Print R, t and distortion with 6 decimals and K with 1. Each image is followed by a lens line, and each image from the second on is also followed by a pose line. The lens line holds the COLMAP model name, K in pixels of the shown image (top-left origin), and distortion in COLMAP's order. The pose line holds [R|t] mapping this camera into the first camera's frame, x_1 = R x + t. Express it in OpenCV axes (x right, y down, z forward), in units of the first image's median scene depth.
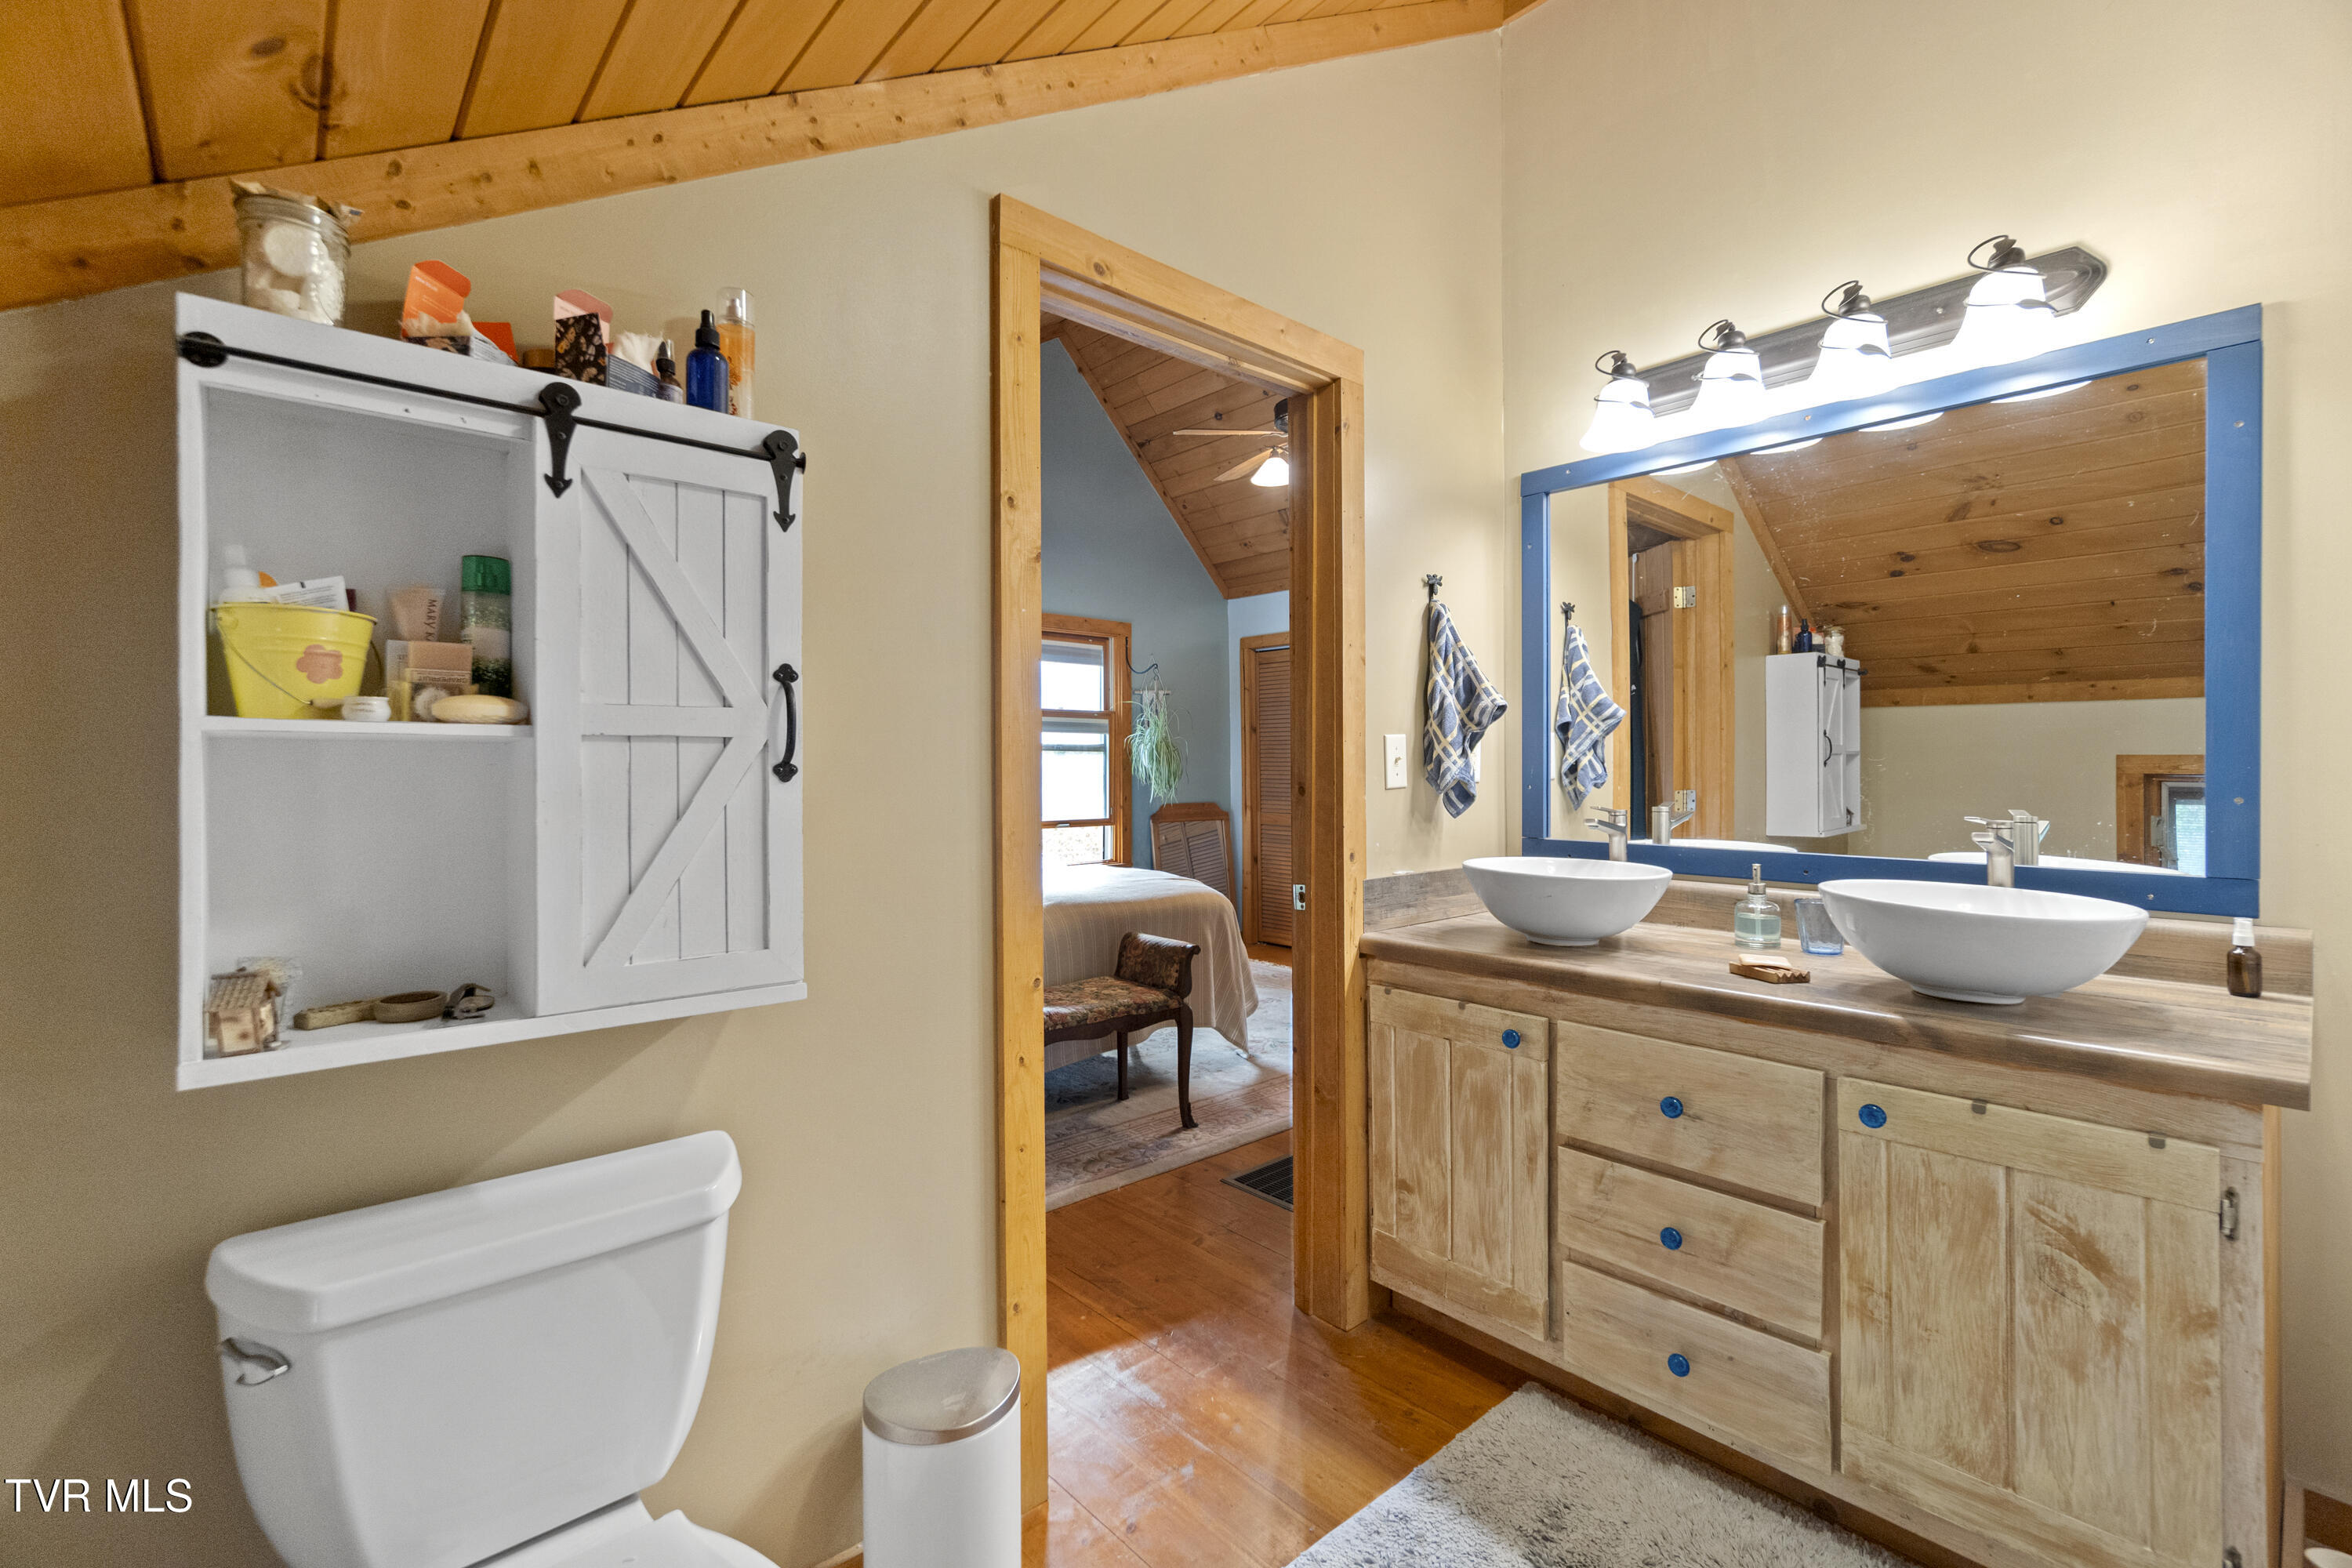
lens RADIAL K [[1027.3, 0, 1178.3], [0, 1027.3, 775.5], [0, 0, 1]] dist [-0.007151, 0.002304]
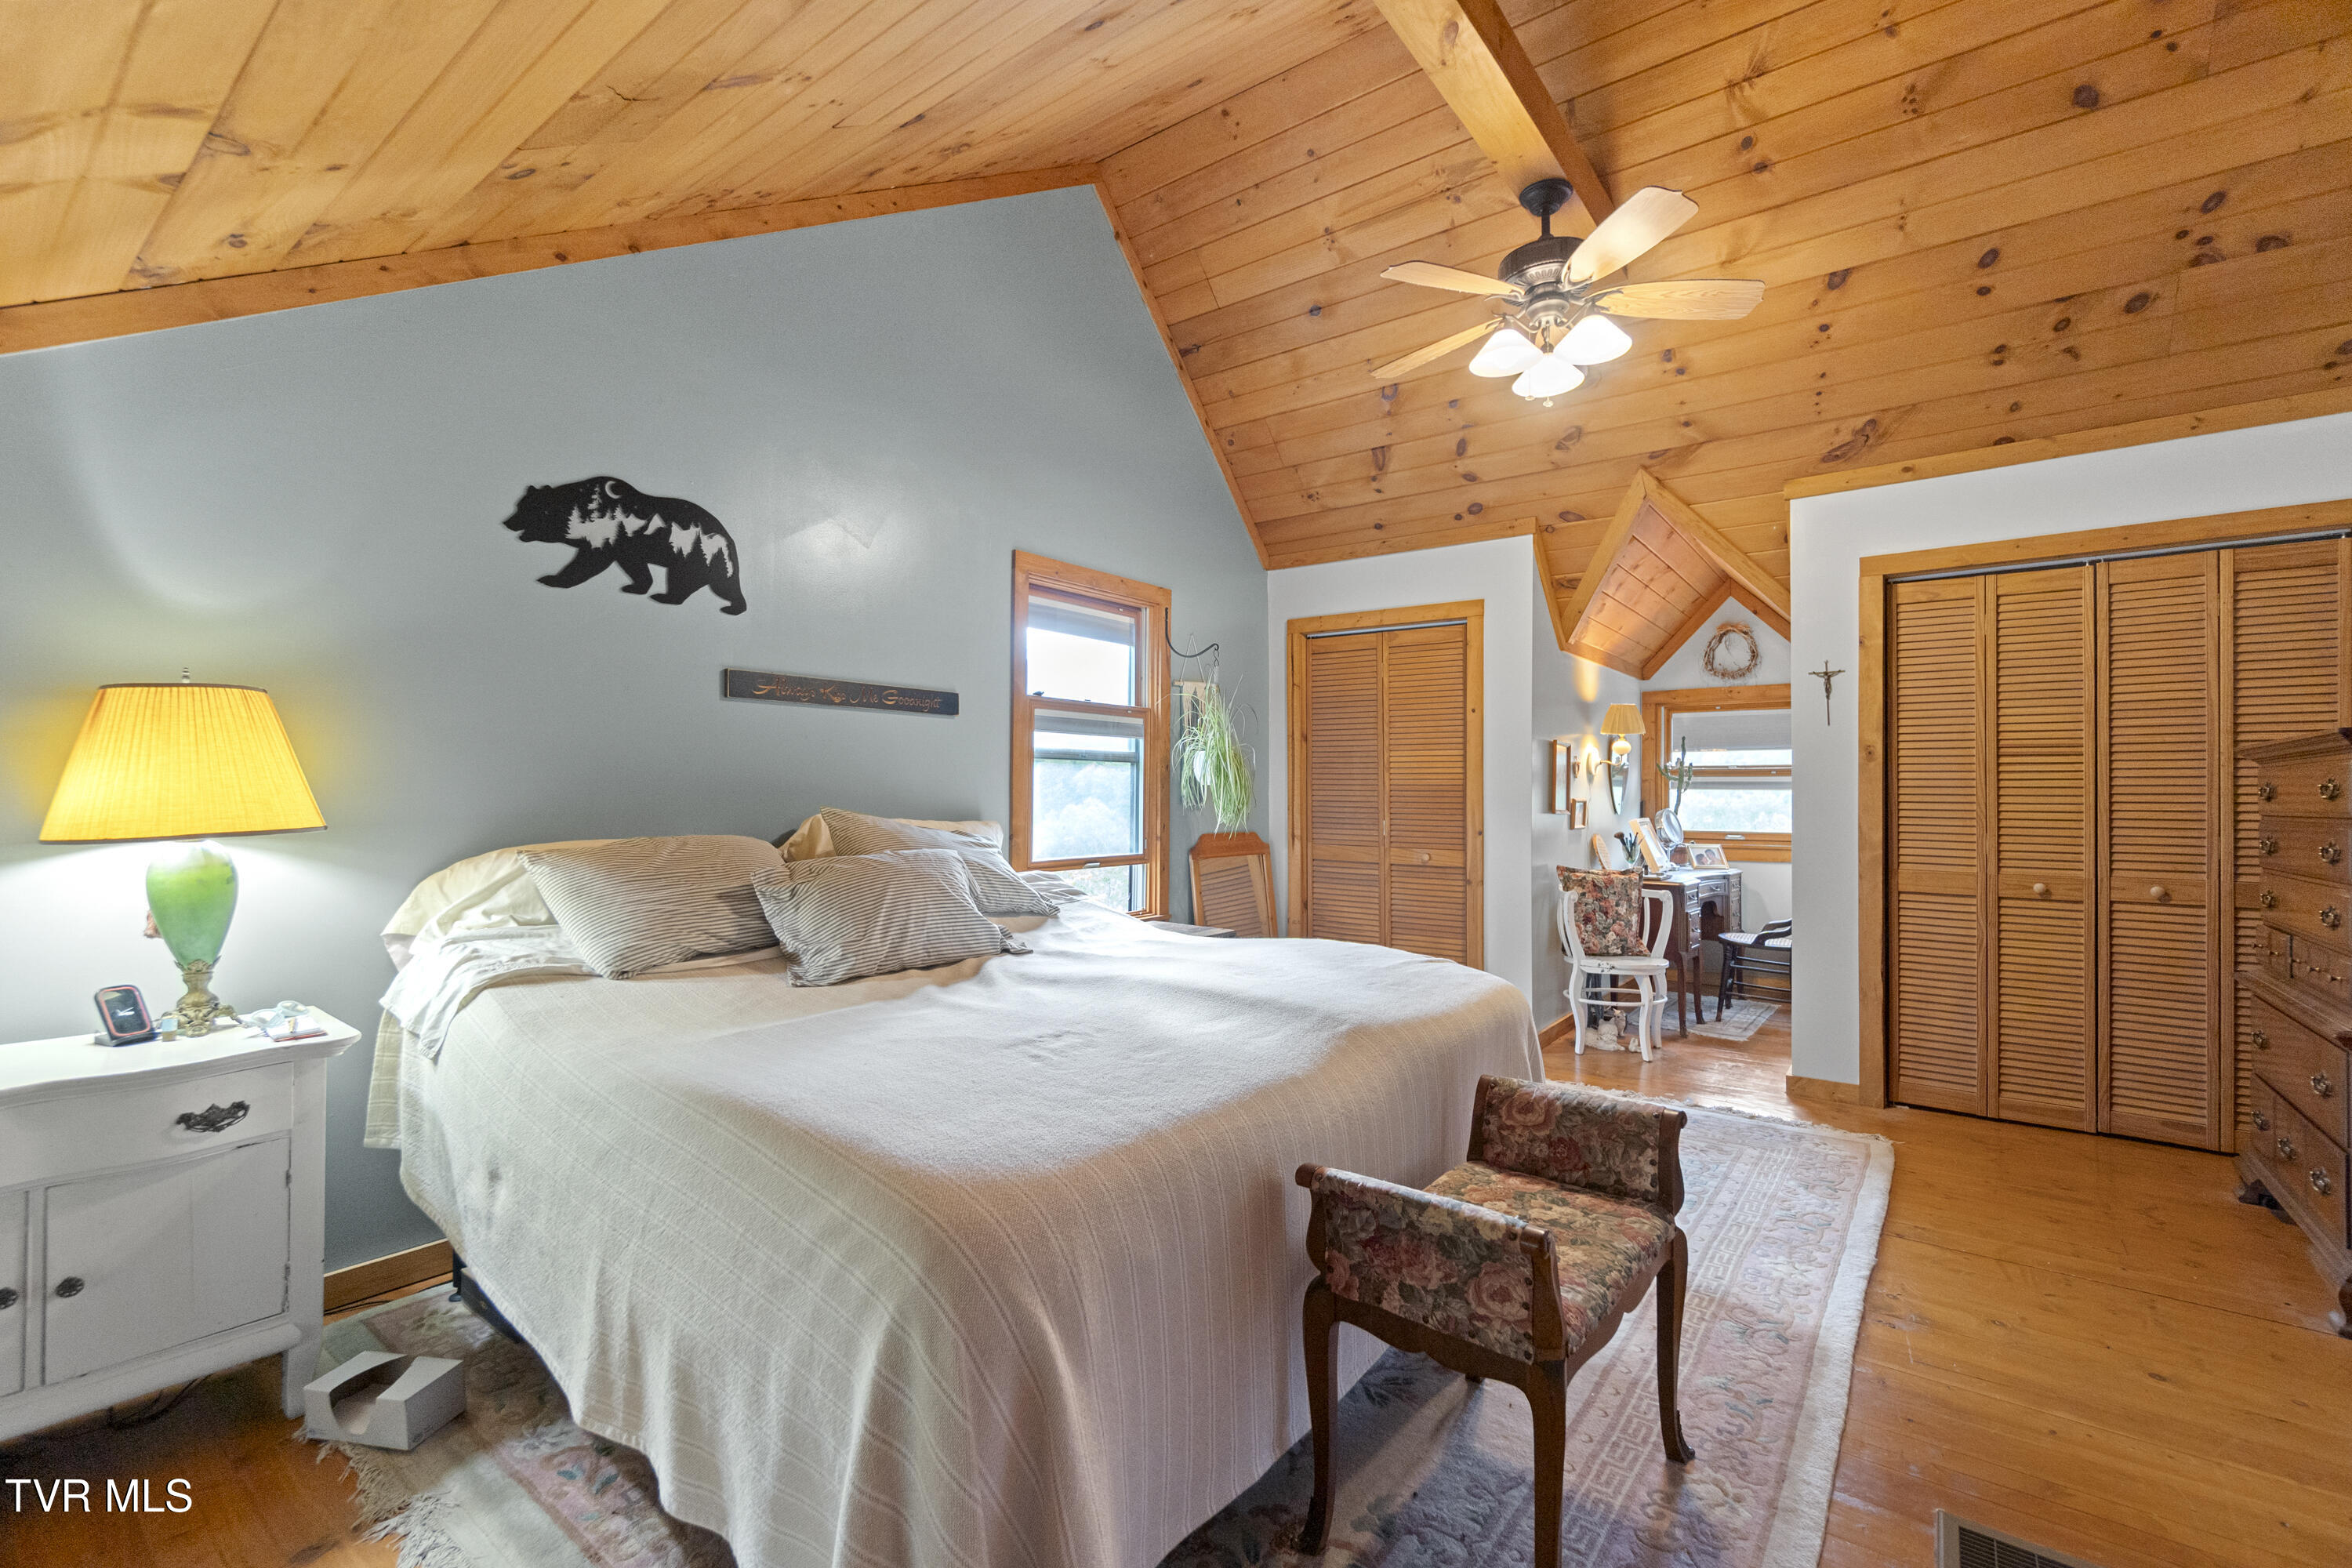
lens RADIAL K [[1027.3, 0, 1181.3], [0, 1027.3, 779.6], [0, 0, 1]] dist [-0.007151, 0.002304]
pose [[0.980279, 0.008529, 0.197435, -0.183131], [-0.004505, 0.999773, -0.020822, 0.003810], [-0.197568, 0.019522, 0.980095, 0.276825]]
